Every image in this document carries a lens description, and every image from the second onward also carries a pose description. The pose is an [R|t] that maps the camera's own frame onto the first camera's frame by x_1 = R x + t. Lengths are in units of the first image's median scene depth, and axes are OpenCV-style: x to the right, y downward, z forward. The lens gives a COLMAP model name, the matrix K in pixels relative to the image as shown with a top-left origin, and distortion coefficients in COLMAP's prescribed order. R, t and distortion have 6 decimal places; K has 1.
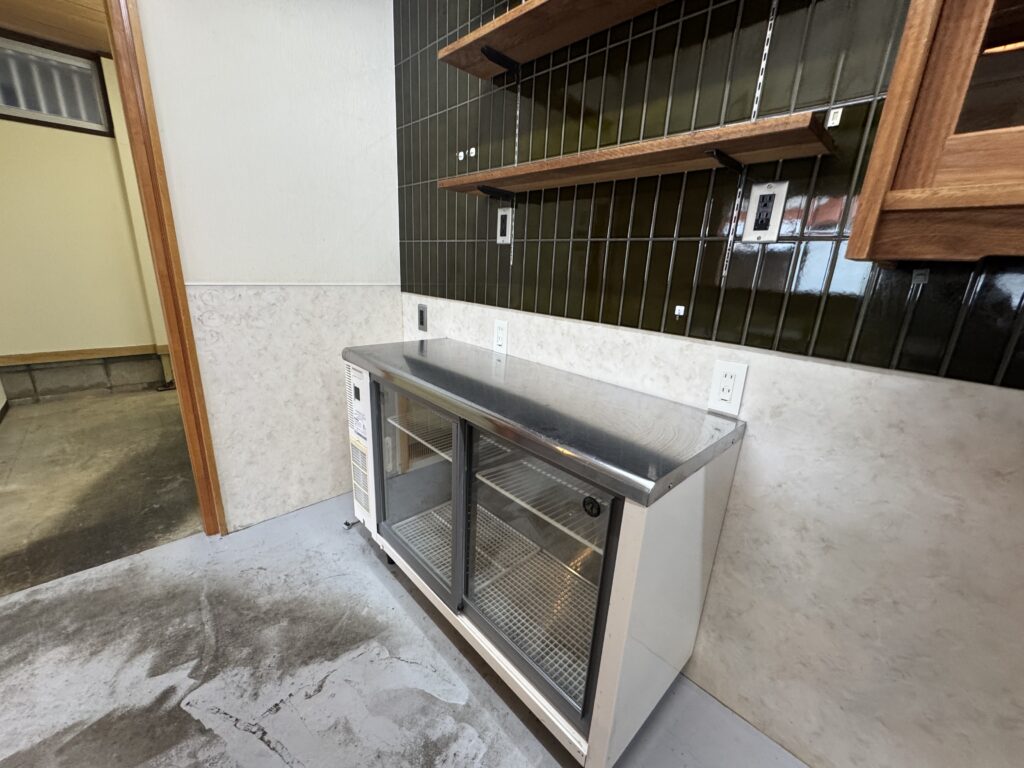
lens RADIAL K [[411.3, 0, 512.0], [0, 411.3, 384.0], [0, 0, 1]] dist [-0.000767, -0.000212]
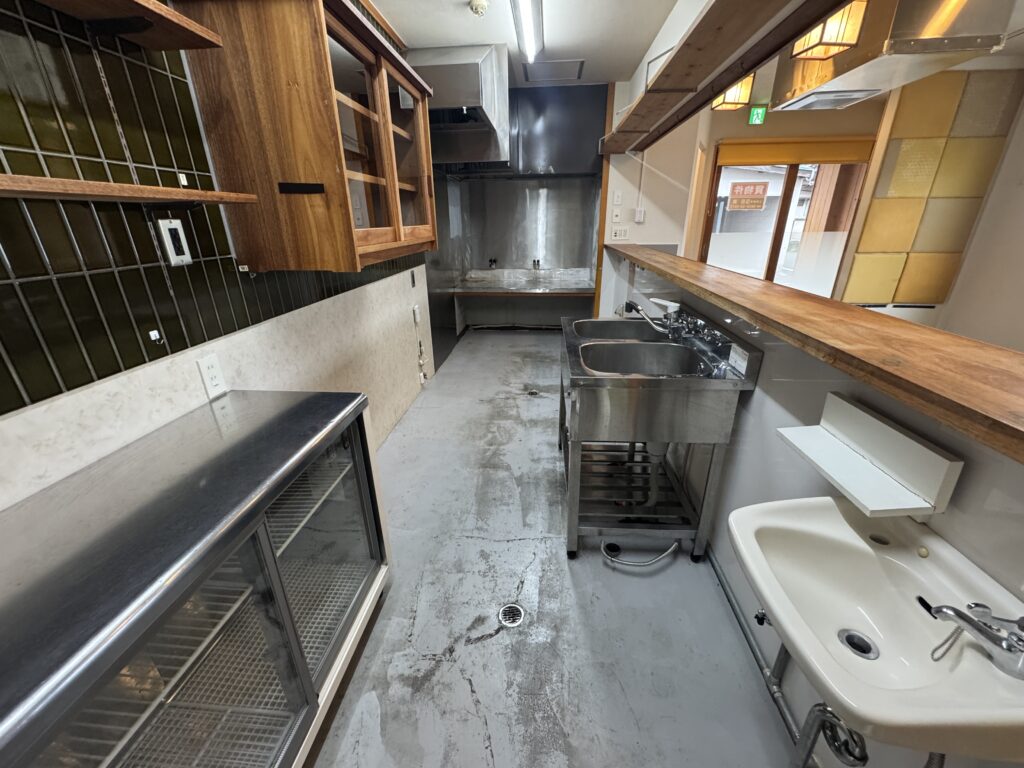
lens RADIAL K [[407.6, 0, 512.0], [0, 407.6, 384.0], [0, 0, 1]] dist [-0.002502, -0.000089]
pose [[-0.663638, -0.311978, 0.679892, -0.551200], [0.194201, 0.805868, 0.559342, -0.284837], [-0.722406, 0.503237, -0.474218, 0.534878]]
